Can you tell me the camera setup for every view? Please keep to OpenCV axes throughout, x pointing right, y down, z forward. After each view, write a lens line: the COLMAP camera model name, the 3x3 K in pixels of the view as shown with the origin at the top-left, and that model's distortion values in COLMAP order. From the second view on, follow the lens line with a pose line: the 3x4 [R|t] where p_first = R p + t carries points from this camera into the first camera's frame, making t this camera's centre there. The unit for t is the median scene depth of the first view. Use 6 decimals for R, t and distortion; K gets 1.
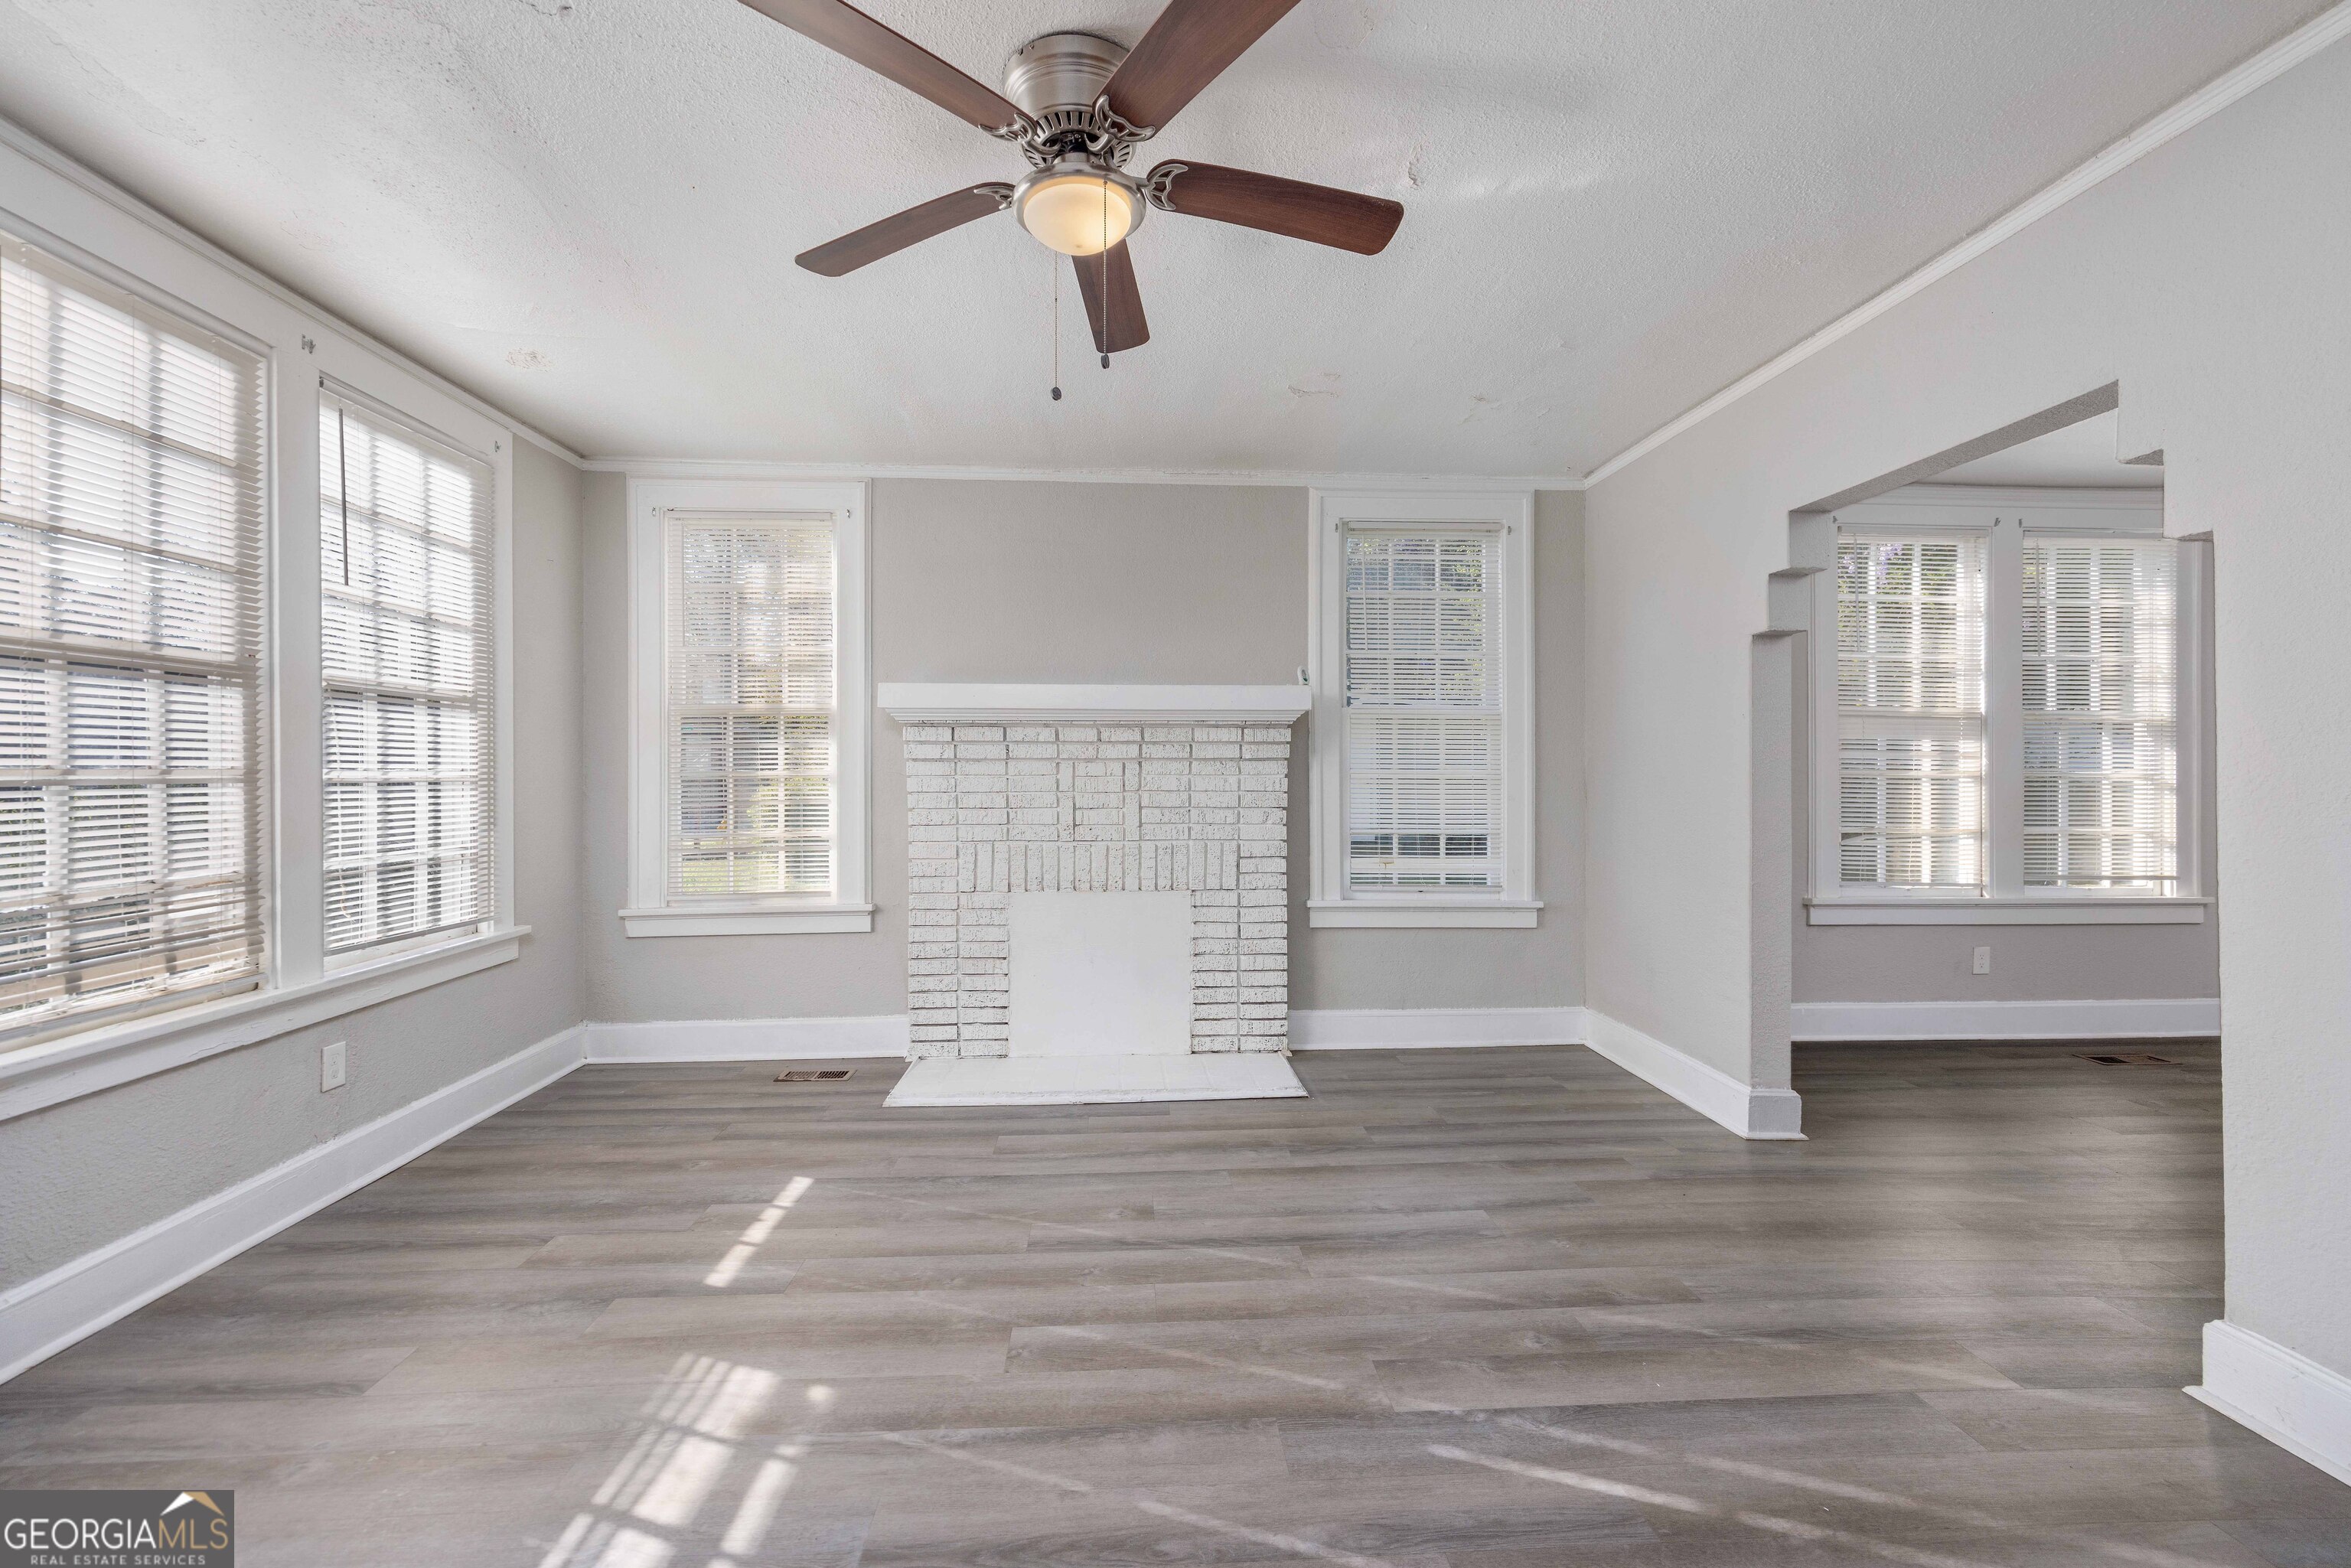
lens RADIAL K [[972.6, 0, 1145.6], [0, 972.6, 782.3], [0, 0, 1]] dist [0.000402, 0.000596]
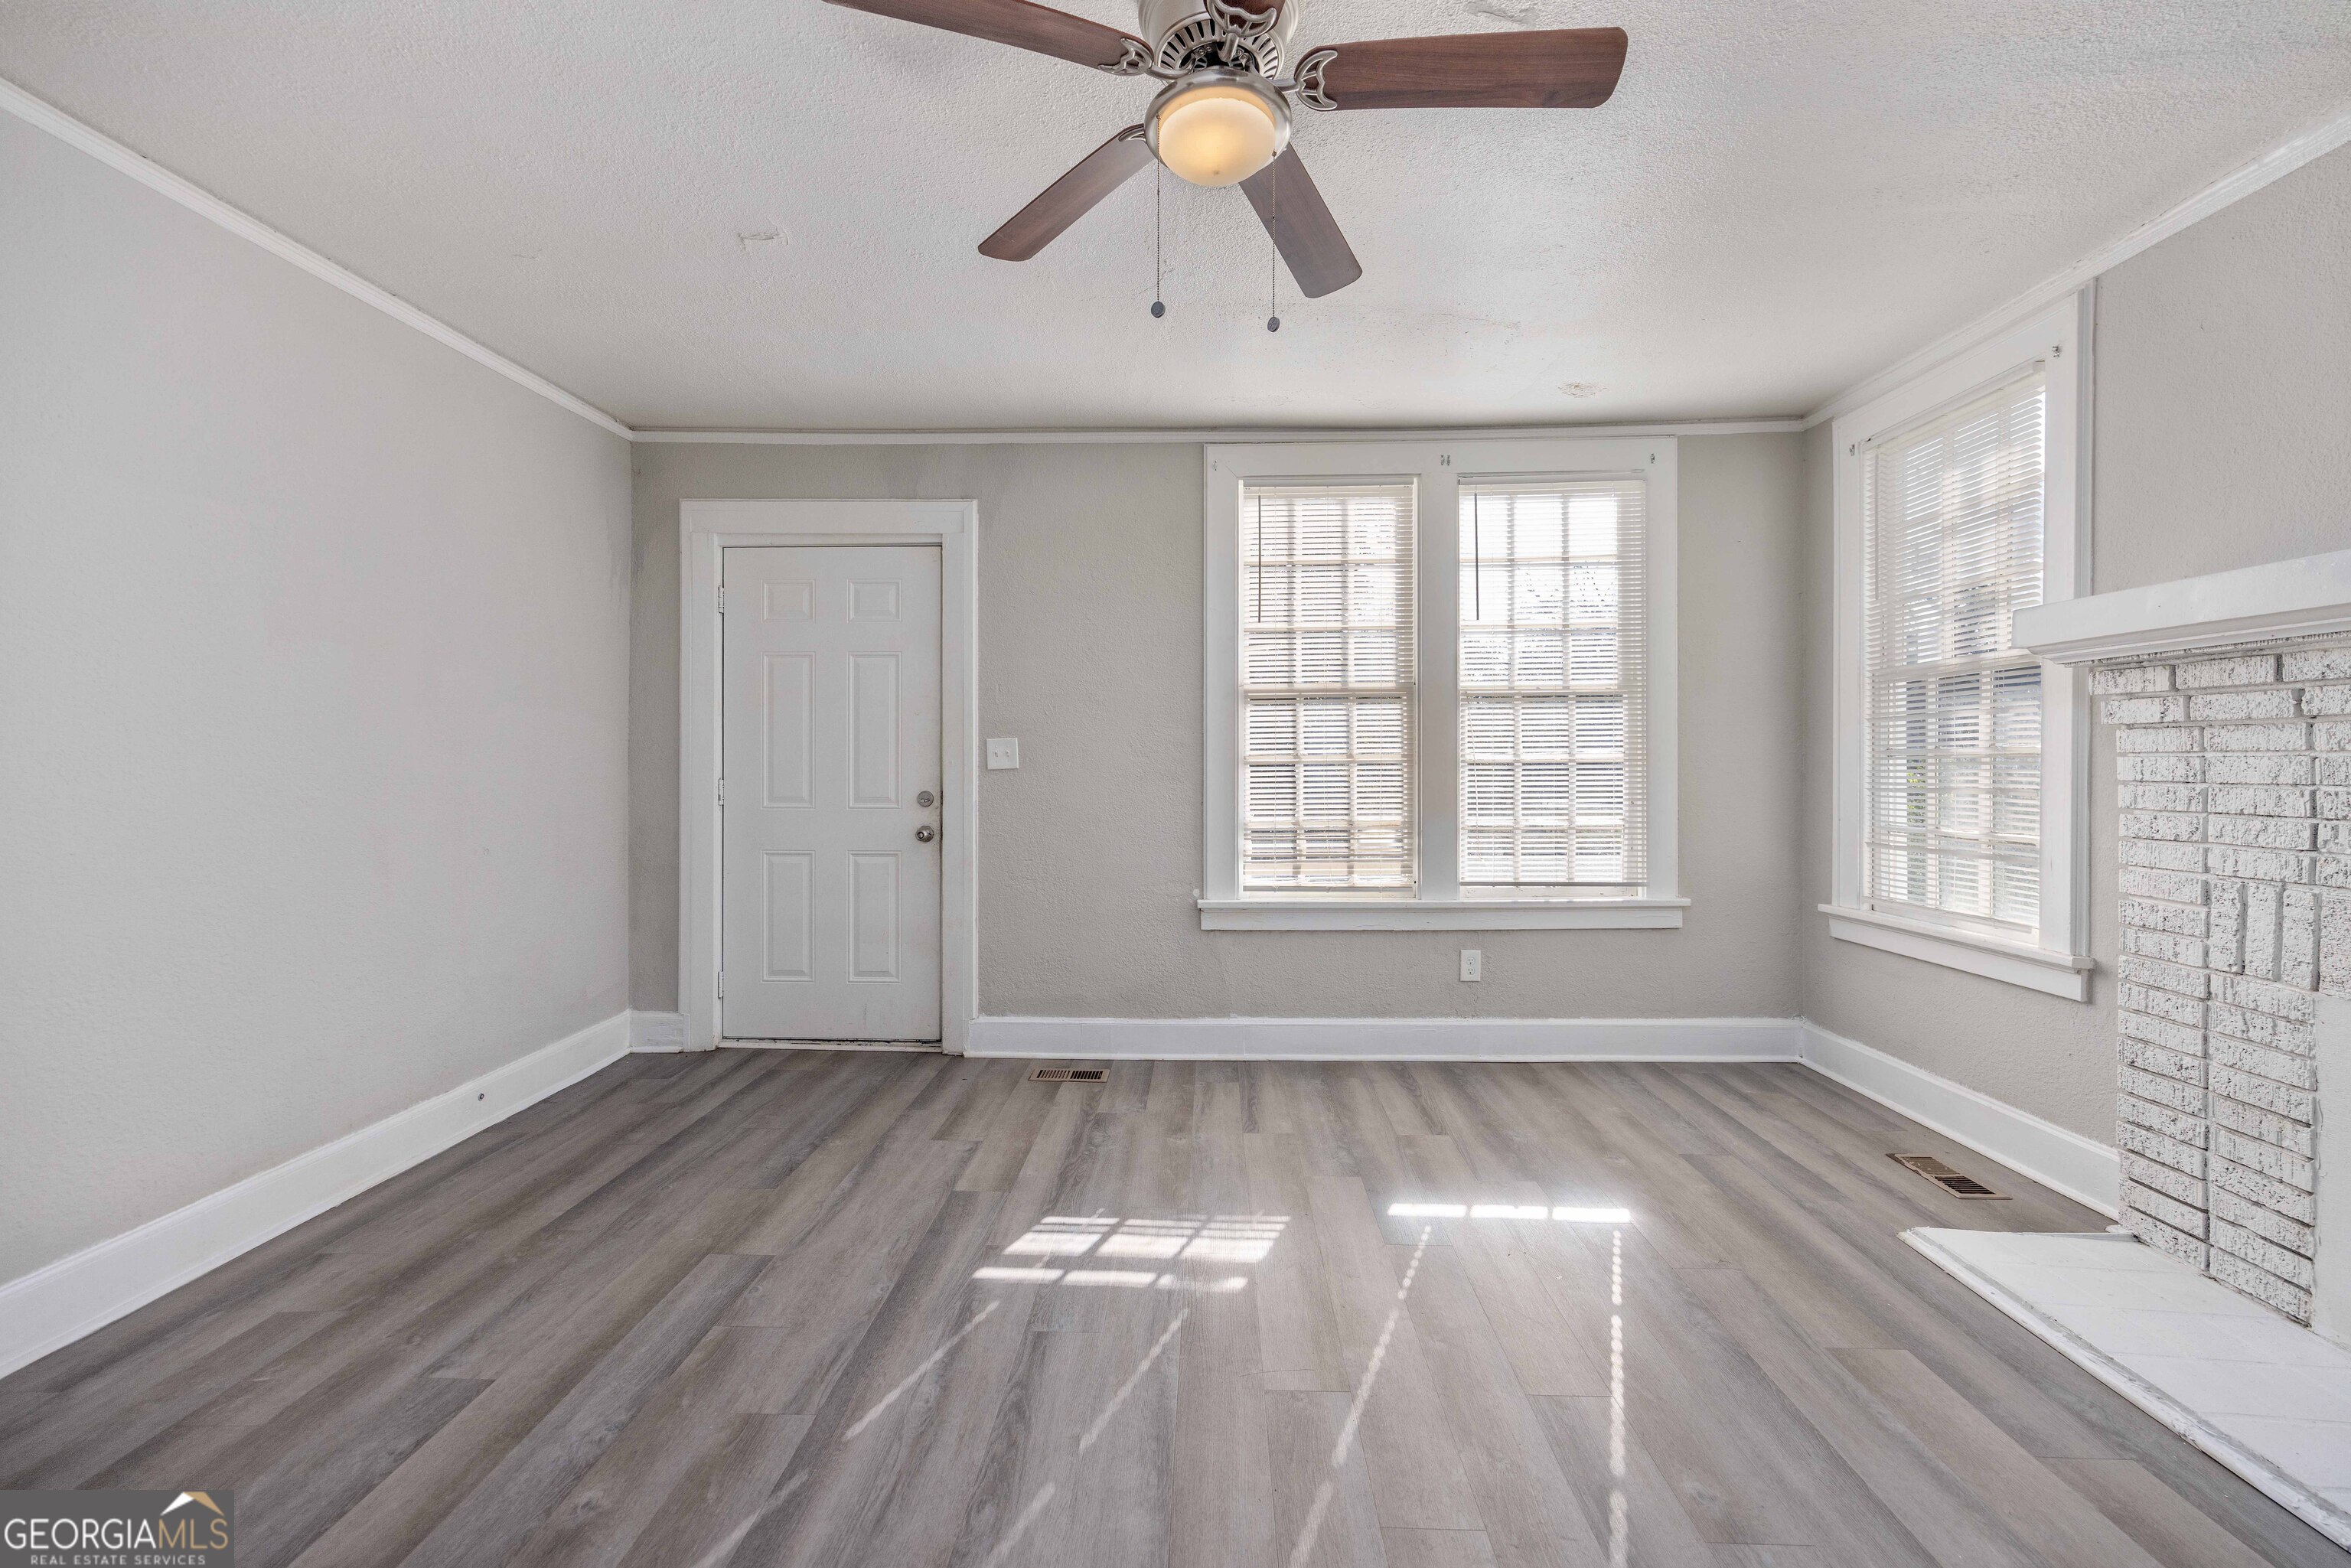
lens RADIAL K [[932.4, 0, 1181.8], [0, 932.4, 759.9], [0, 0, 1]] dist [-0.000632, -0.000017]
pose [[-0.074523, -0.000646, -0.997219, 0.371809], [0.000154, 1.000000, -0.000659, -0.002592], [0.997219, -0.000202, -0.074523, 0.477503]]
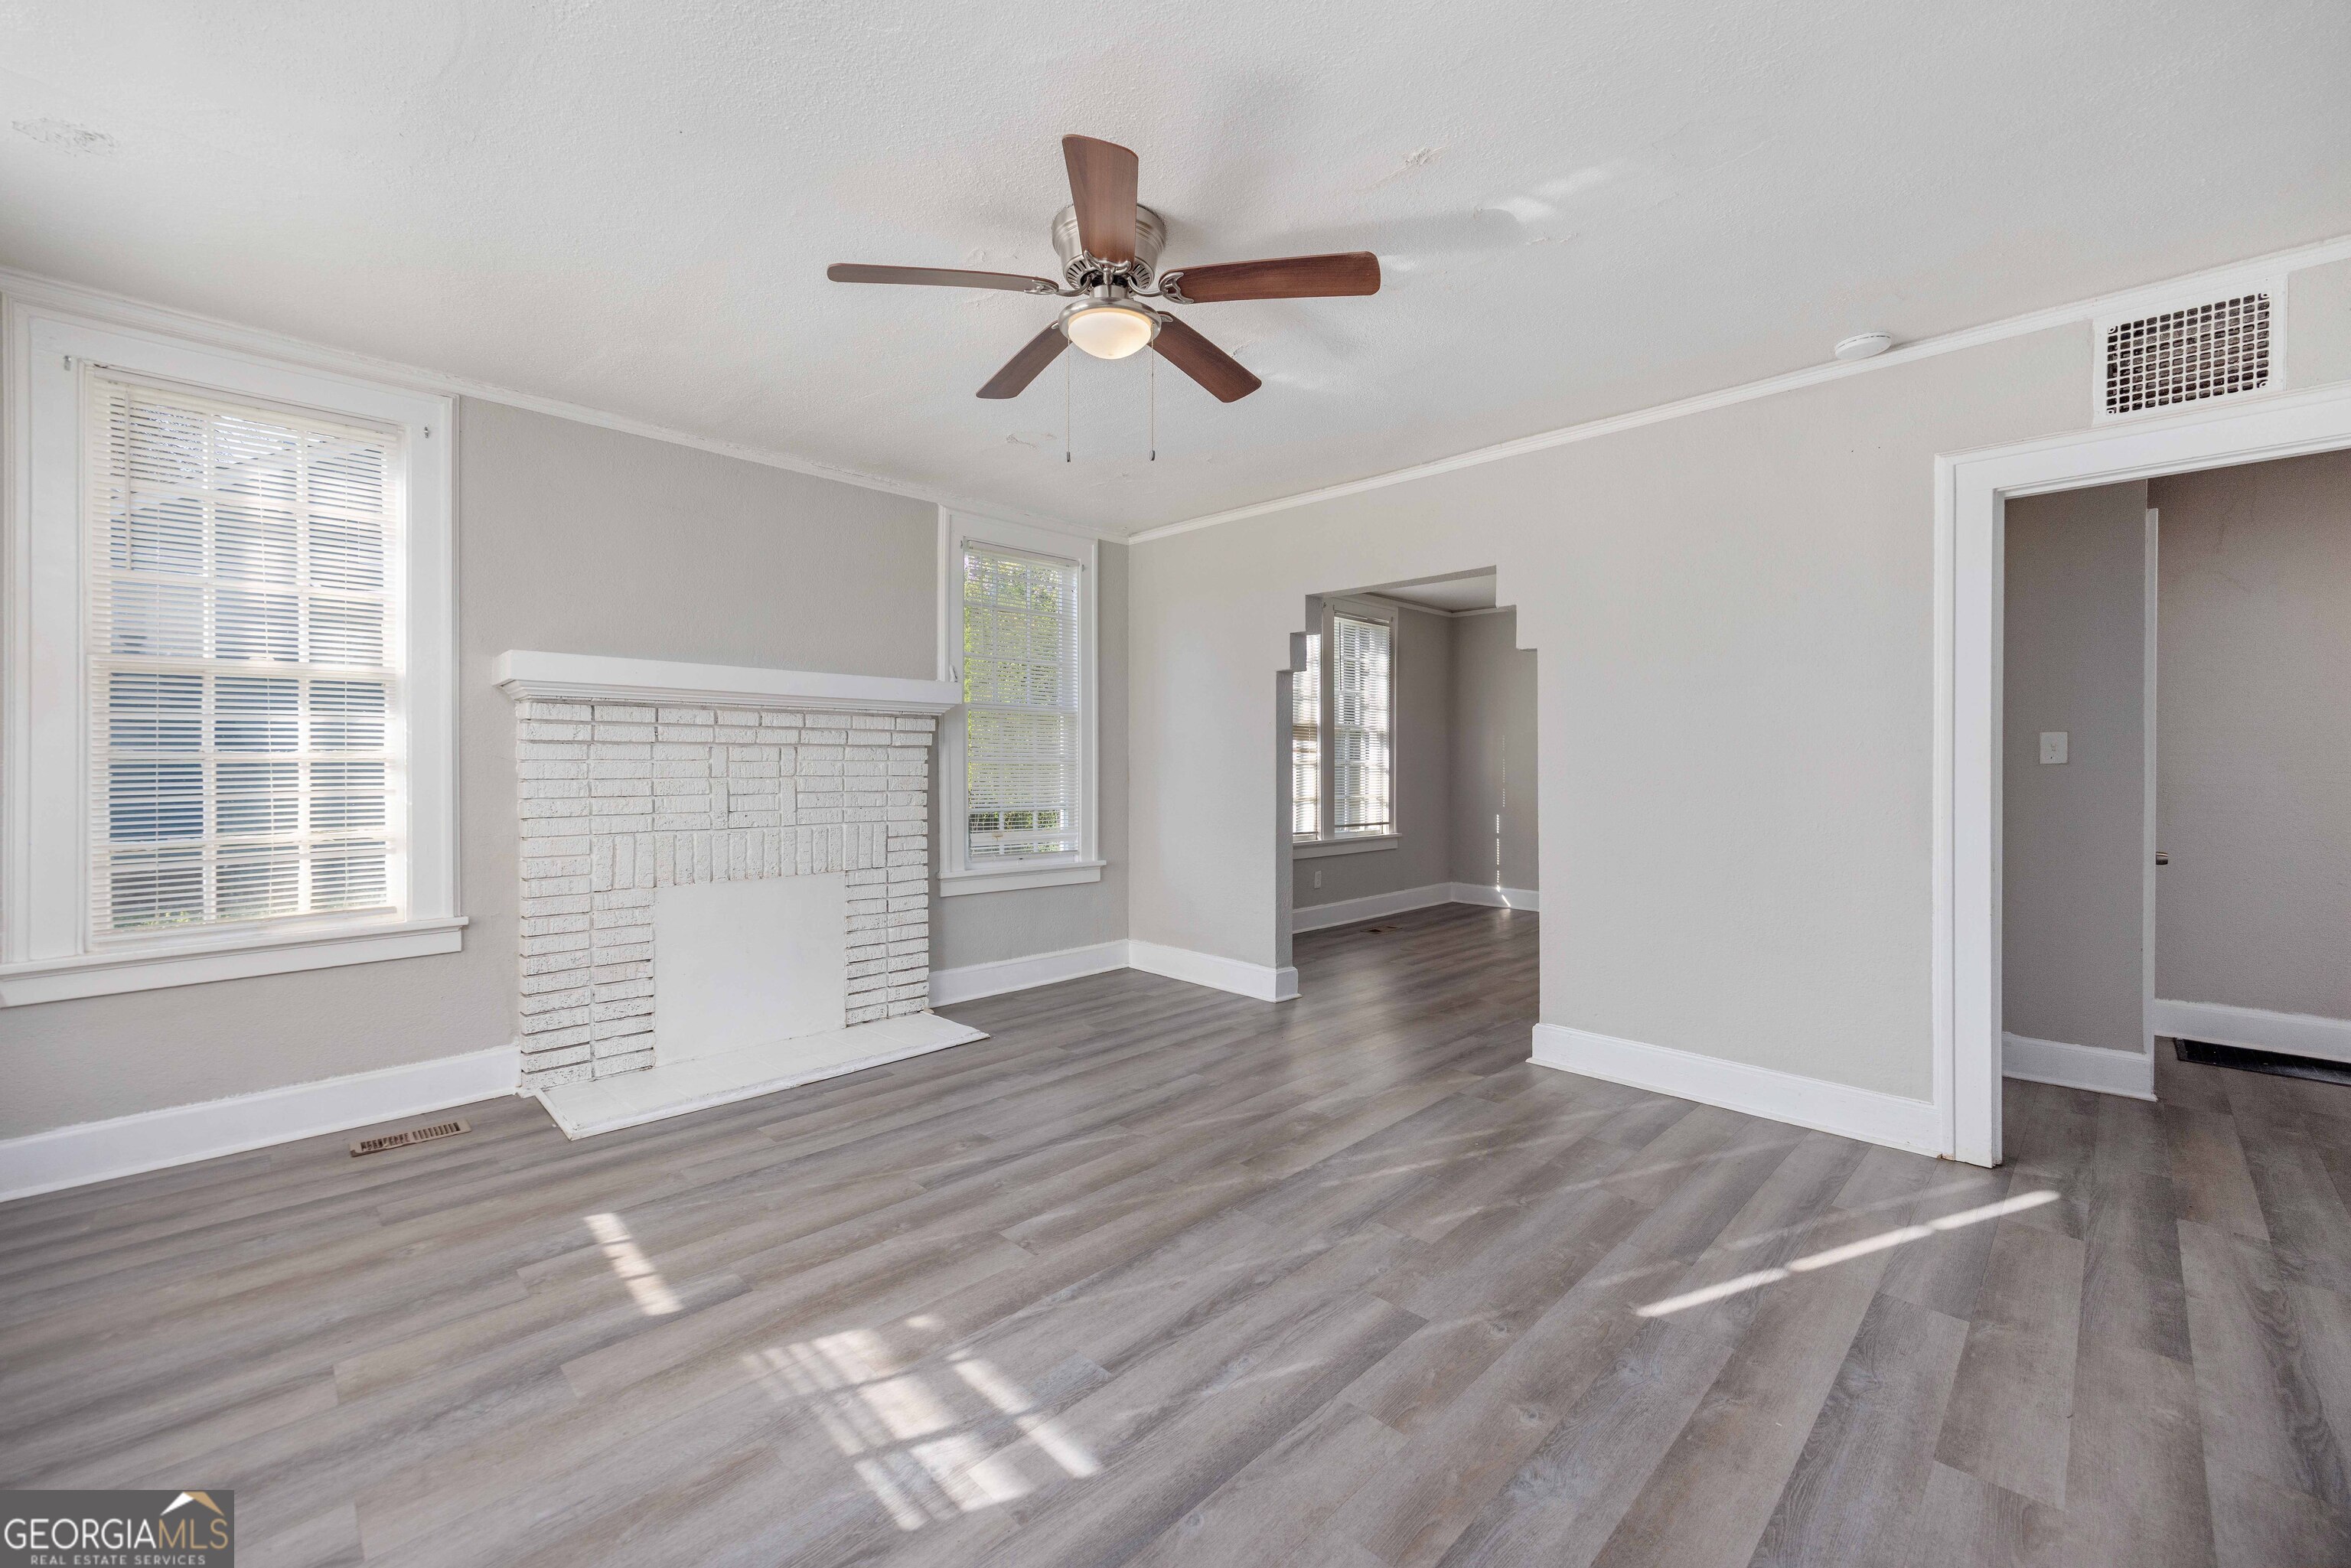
lens RADIAL K [[960.8, 0, 1178.1], [0, 960.8, 767.3], [0, 0, 1]] dist [-0.000197, 0.000236]
pose [[0.735241, 0.000171, 0.677805, -0.397762], [-0.000511, 1.000000, 0.000302, -0.001056], [-0.677805, -0.000568, 0.735241, -0.000381]]
